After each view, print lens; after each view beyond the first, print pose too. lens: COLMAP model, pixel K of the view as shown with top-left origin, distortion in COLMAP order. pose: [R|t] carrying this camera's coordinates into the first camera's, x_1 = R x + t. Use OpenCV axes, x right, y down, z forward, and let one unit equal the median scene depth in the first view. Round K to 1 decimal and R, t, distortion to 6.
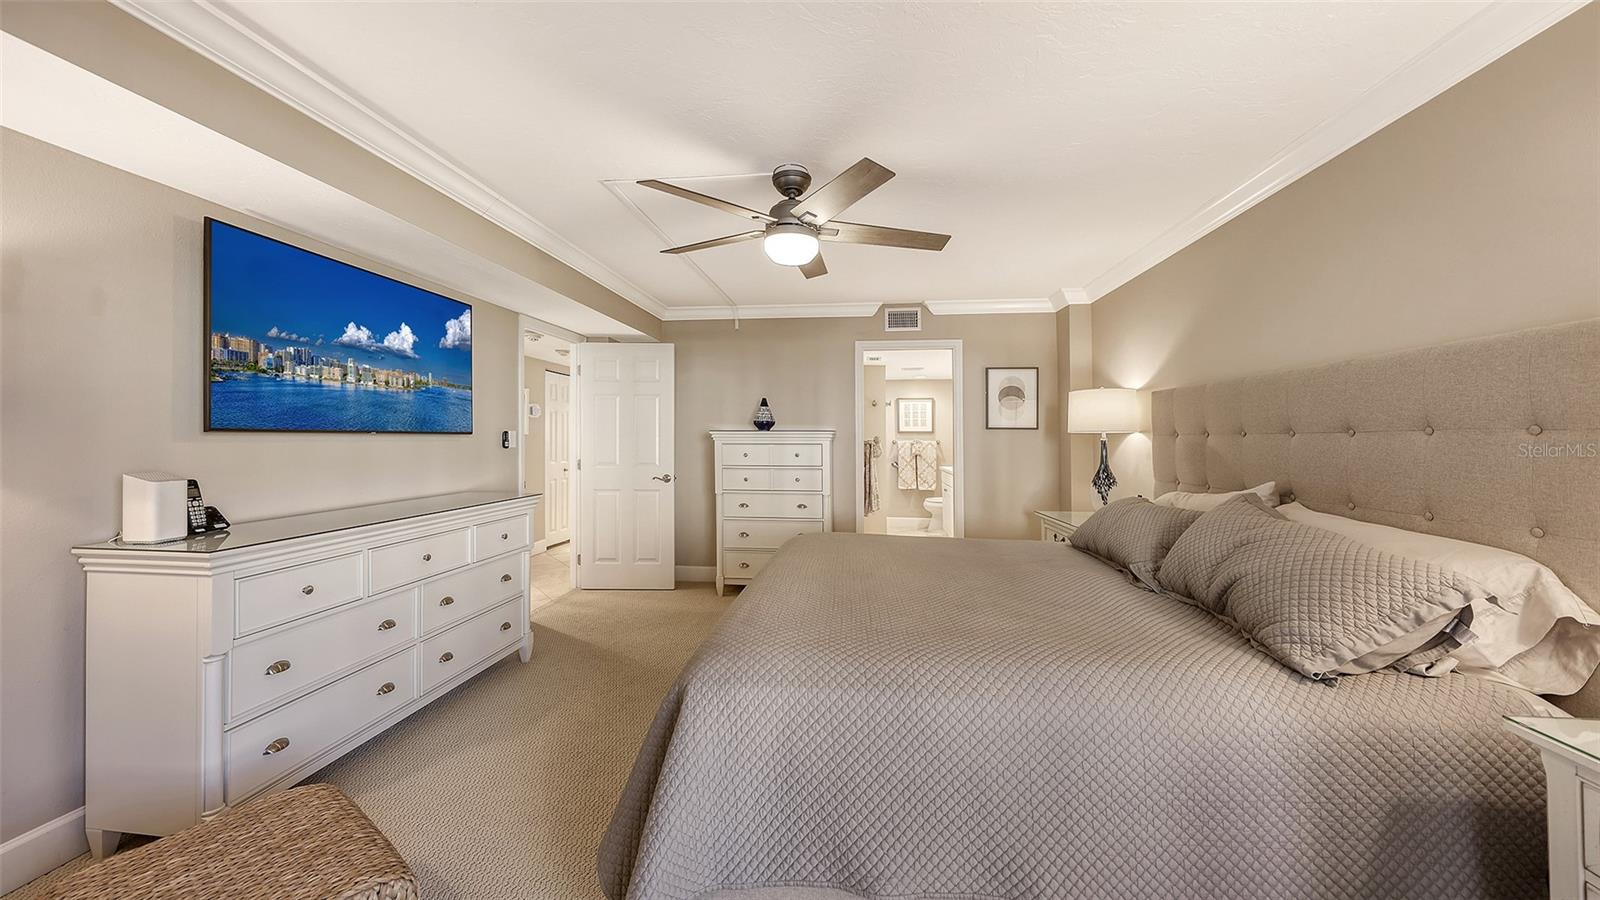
lens RADIAL K [[552.1, 0, 803.2], [0, 552.1, 436.9], [0, 0, 1]] dist [0.004256, -0.001676]
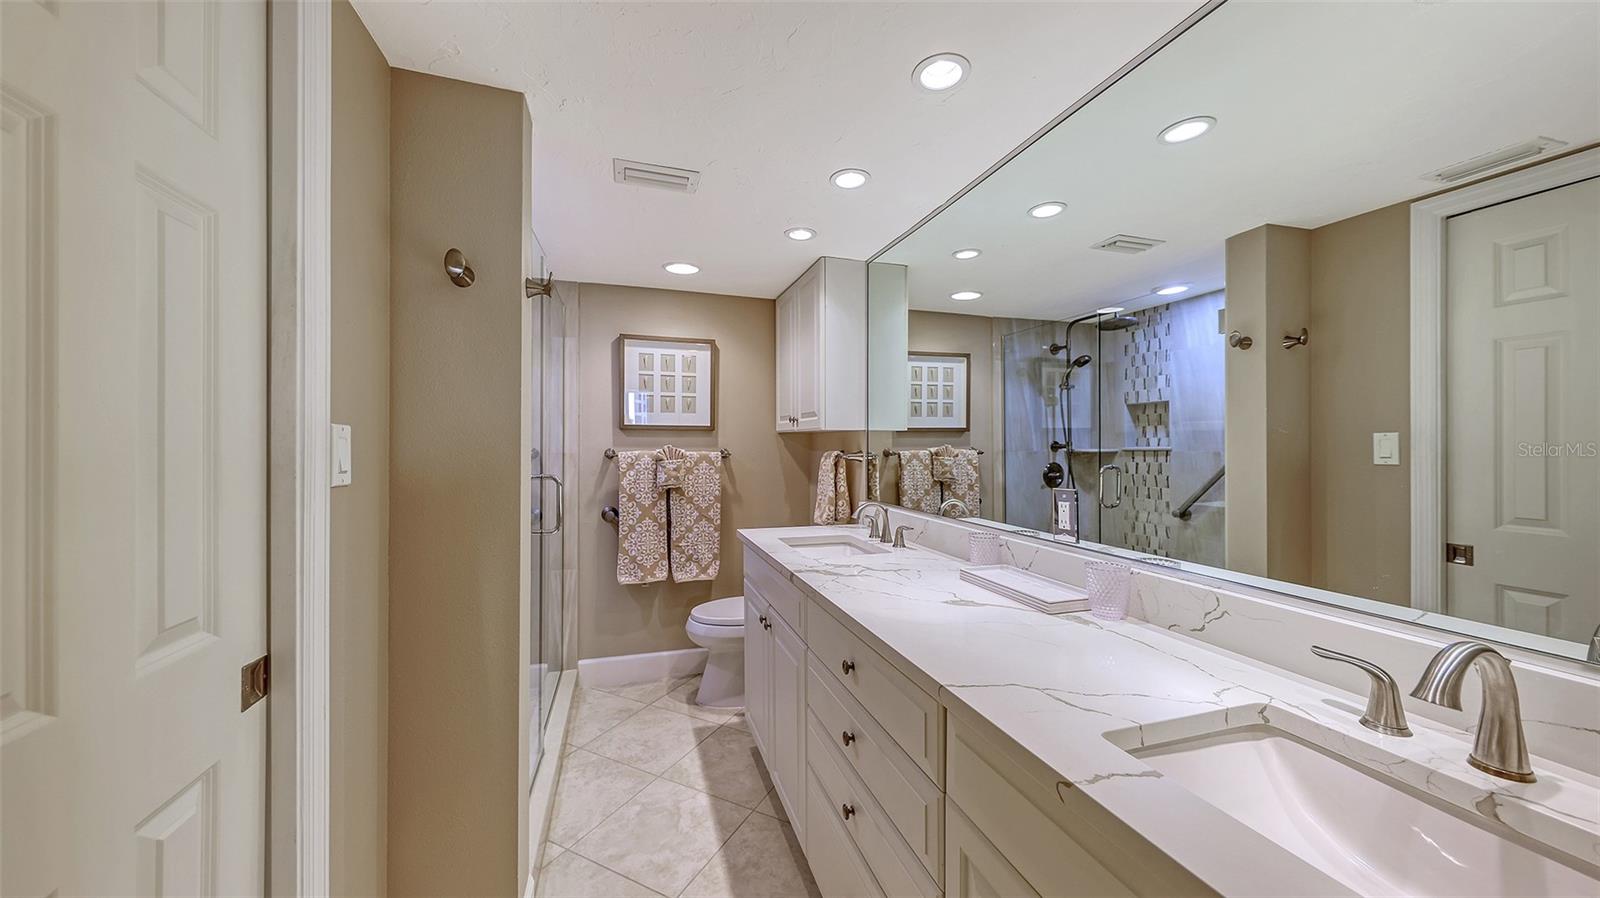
lens RADIAL K [[552.1, 0, 803.0], [0, 552.1, 452.0], [0, 0, 1]] dist [0.004256, -0.001676]
pose [[0.885946, 0.012564, 0.463618, 0.111196], [-0.018300, 0.999802, 0.007876, 0.003019], [-0.463427, -0.015462, 0.886000, 0.625136]]
